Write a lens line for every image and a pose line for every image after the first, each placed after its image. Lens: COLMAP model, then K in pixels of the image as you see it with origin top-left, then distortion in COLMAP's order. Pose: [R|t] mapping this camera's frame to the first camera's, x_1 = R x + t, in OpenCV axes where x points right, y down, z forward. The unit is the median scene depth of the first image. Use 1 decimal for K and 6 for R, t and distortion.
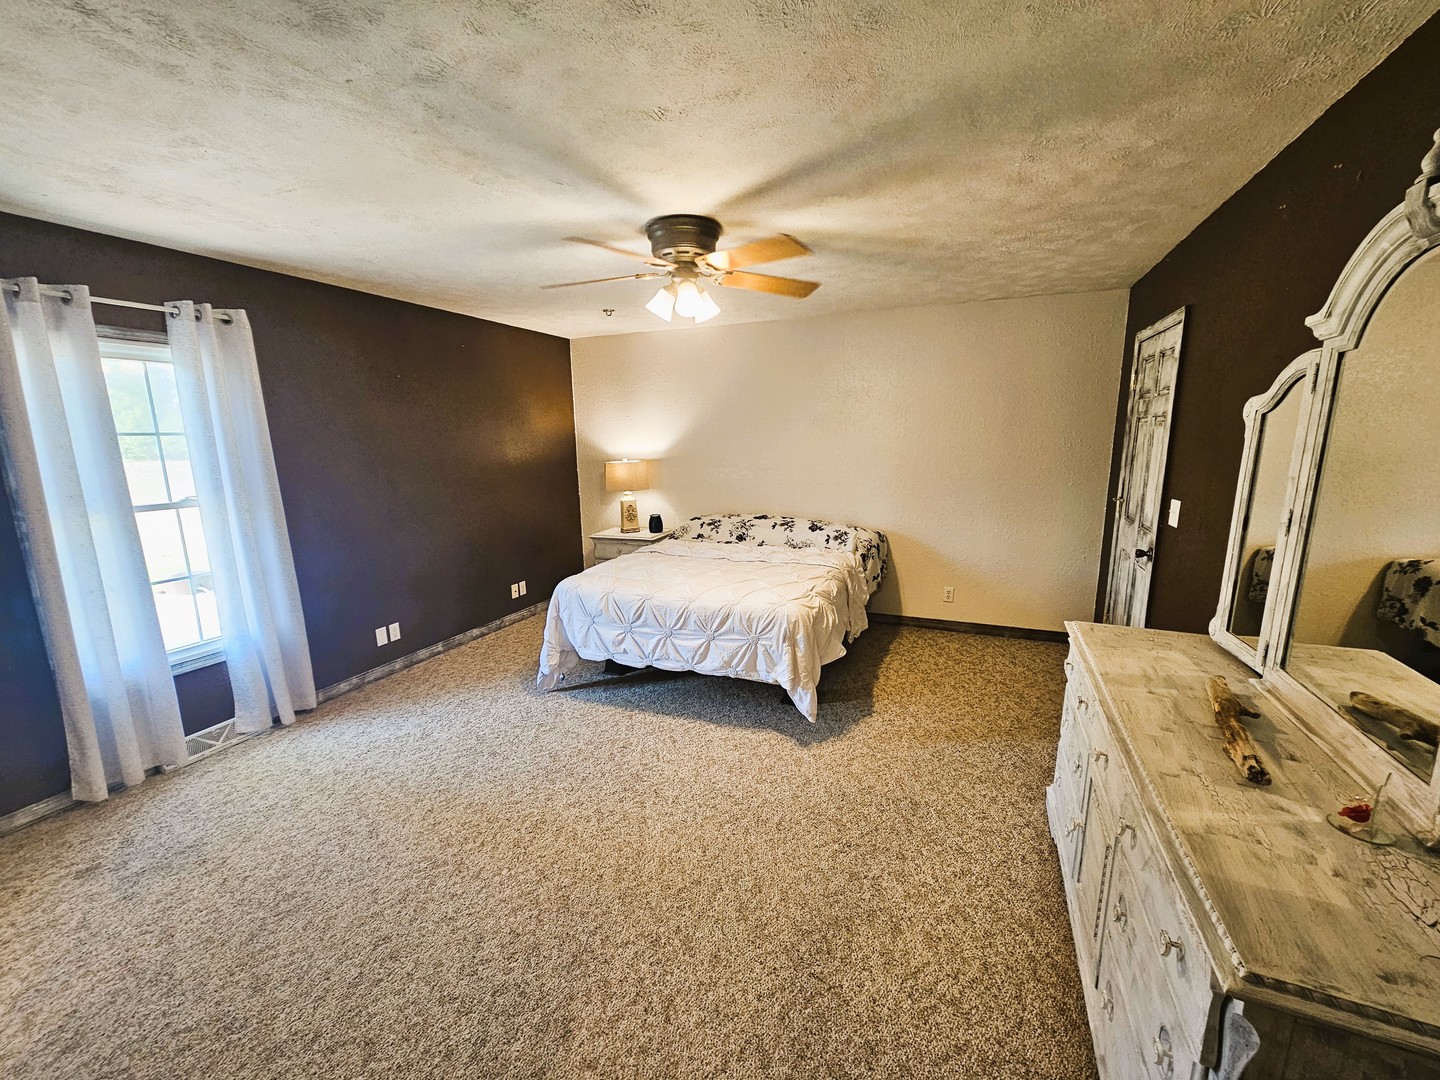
lens RADIAL K [[588.1, 0, 728.9], [0, 588.1, 540.2], [0, 0, 1]] dist [-0.000348, 0.001568]
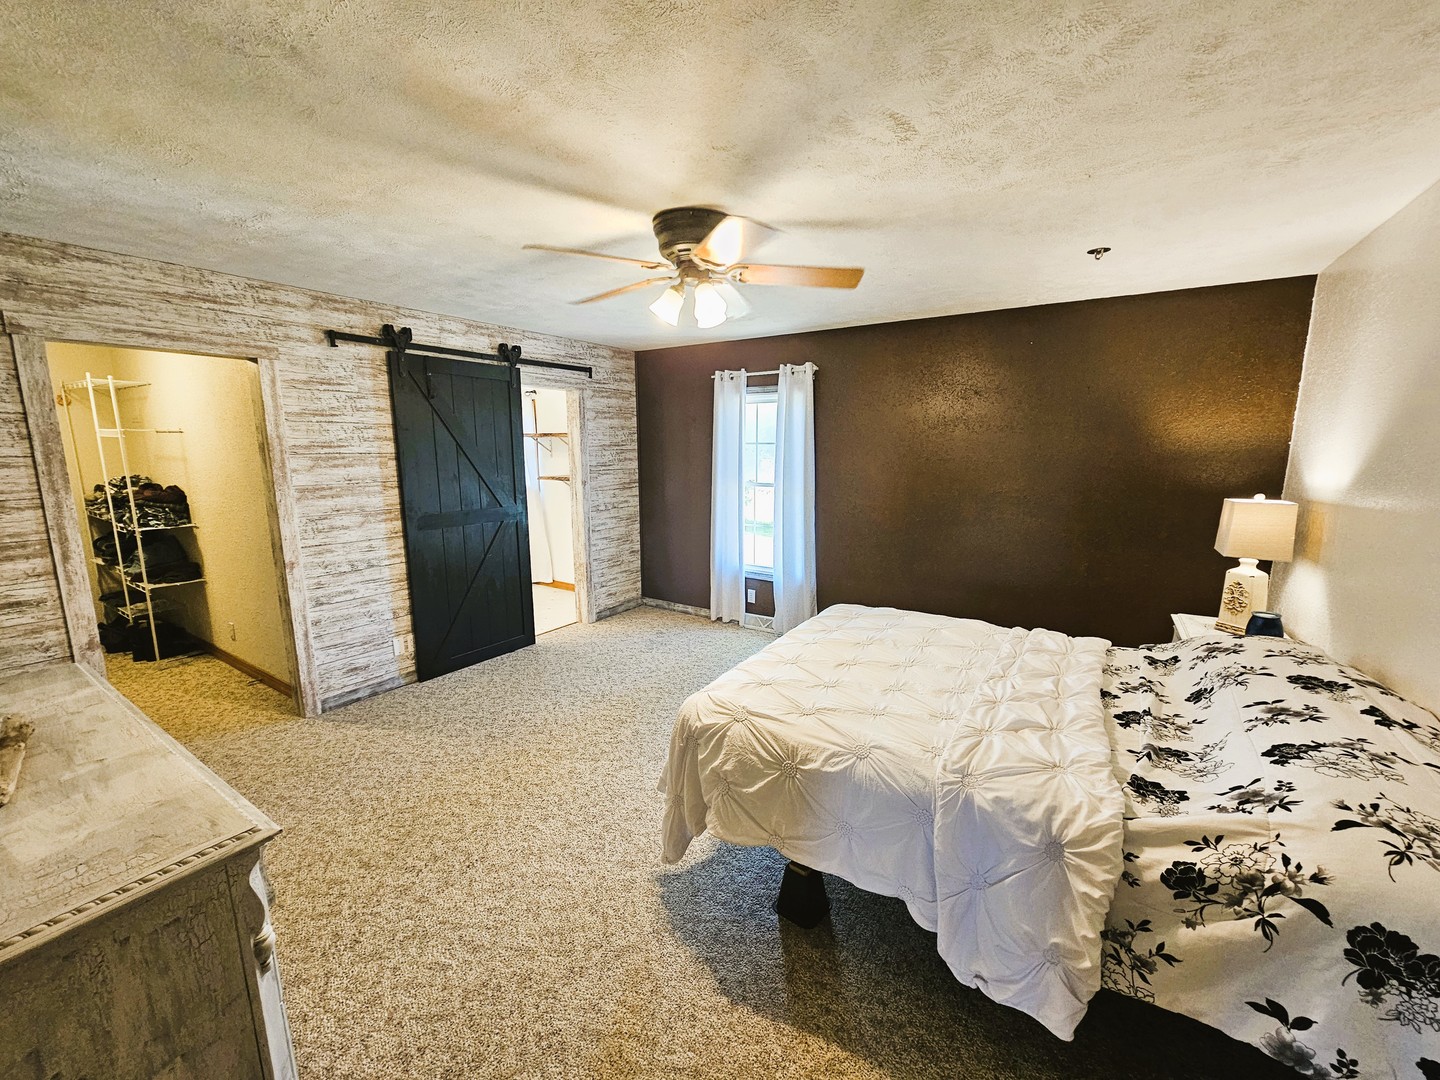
lens RADIAL K [[588.1, 0, 720.0], [0, 588.1, 543.3], [0, 0, 1]] dist [-0.000348, 0.001568]
pose [[-0.194368, 0.173599, -0.965445, 0.863481], [-0.171687, 0.963003, 0.207724, -0.249053], [0.965787, 0.206129, -0.157373, 1.273787]]
